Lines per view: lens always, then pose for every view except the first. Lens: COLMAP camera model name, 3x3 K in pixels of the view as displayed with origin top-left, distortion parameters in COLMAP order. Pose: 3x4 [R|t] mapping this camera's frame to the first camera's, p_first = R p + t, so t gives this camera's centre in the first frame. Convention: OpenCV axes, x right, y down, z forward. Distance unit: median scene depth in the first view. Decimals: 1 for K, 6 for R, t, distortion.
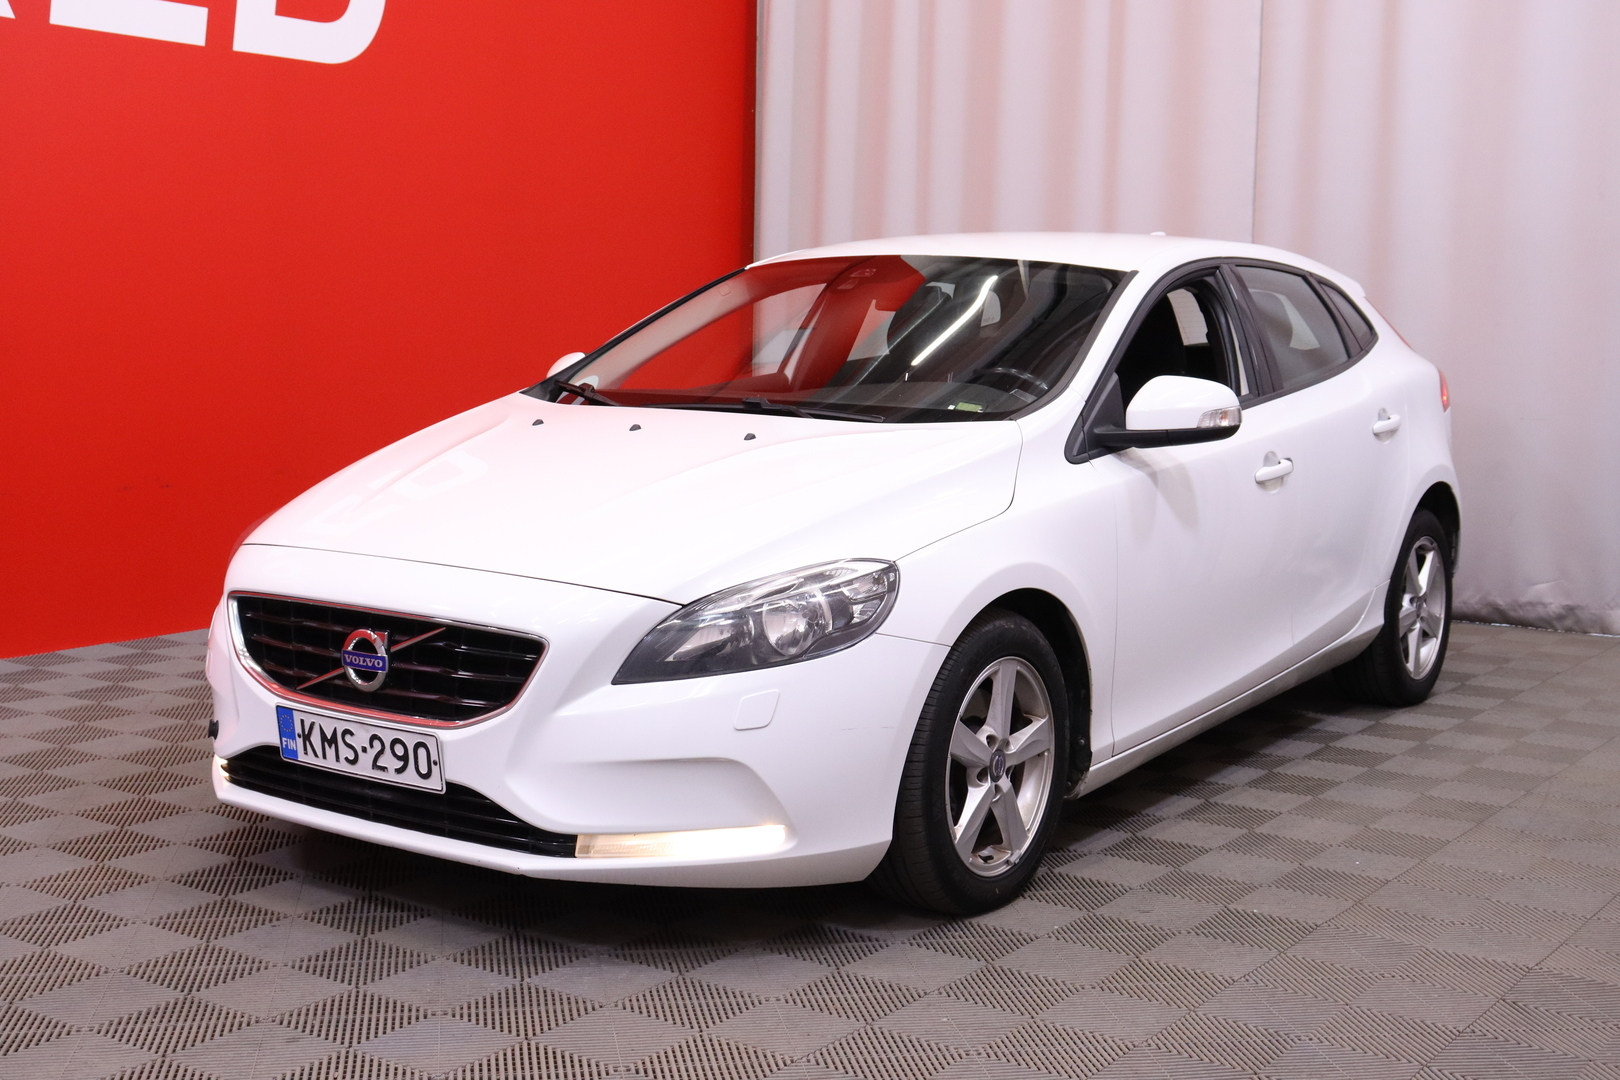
lens RADIAL K [[2167.2, 0, 810.0], [0, 2167.2, 540.0], [0, 0, 1]] dist [-0.095821, 0.015672]
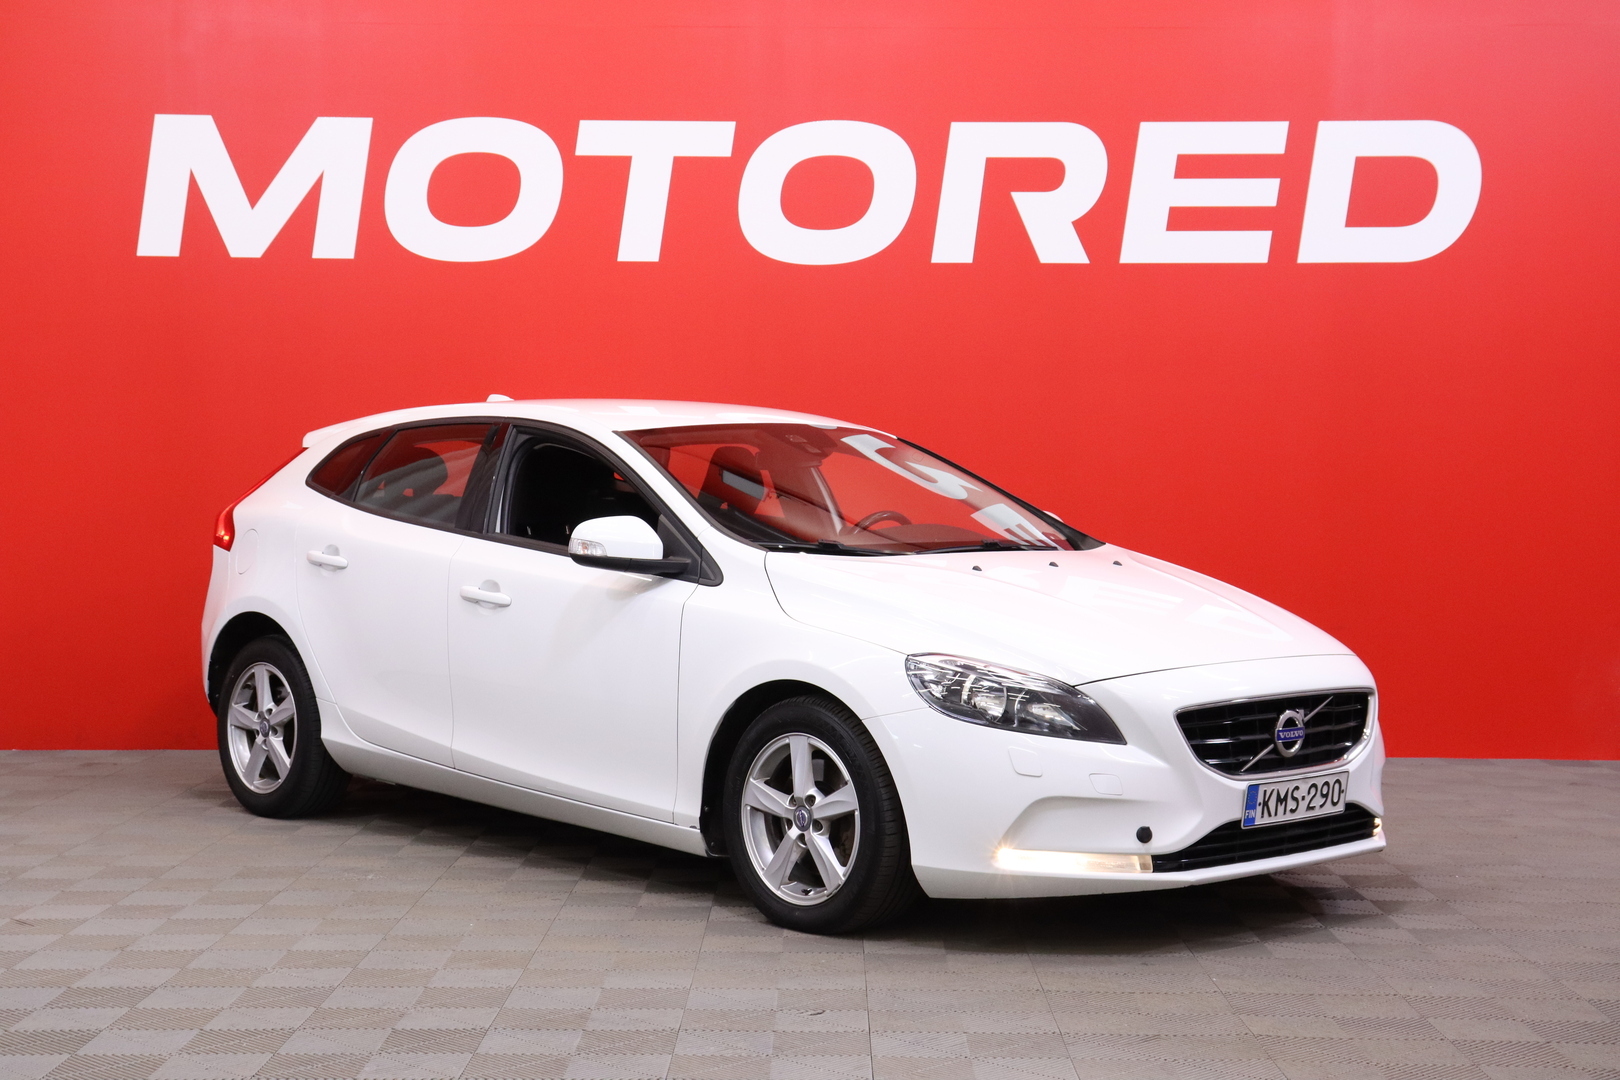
lens RADIAL K [[2520.3, 0, 810.0], [0, 2520.3, 540.0], [0, 0, 1]] dist [0.014591, -0.023741]
pose [[0.198149, -0.052813, 0.978748, -1.808321], [0.112634, 0.993159, 0.030788, -0.147387], [-0.973679, 0.104139, 0.202742, 0.962849]]
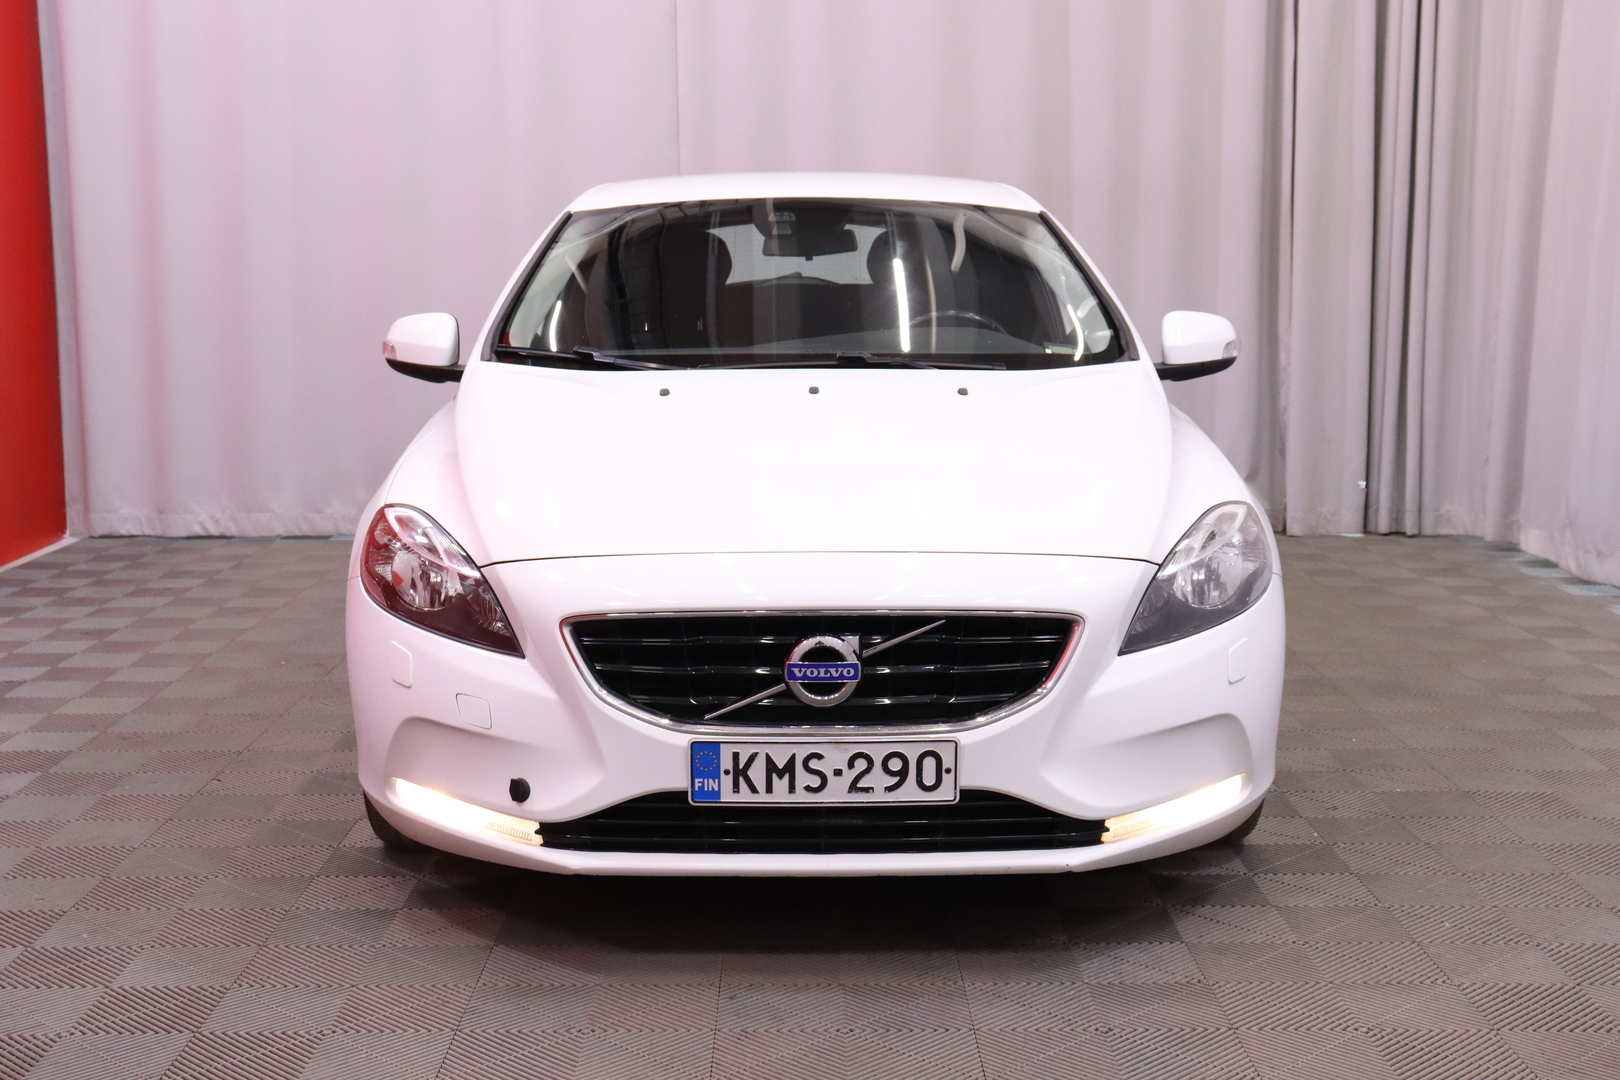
lens RADIAL K [[2247.6, 0, 810.0], [0, 2247.6, 540.0], [0, 0, 1]] dist [-0.198667, -0.014812]
pose [[0.808682, -0.099930, 0.579696, -0.731208], [0.085503, 0.994968, 0.052237, -0.044570], [-0.581999, 0.007323, 0.813157, 0.268690]]
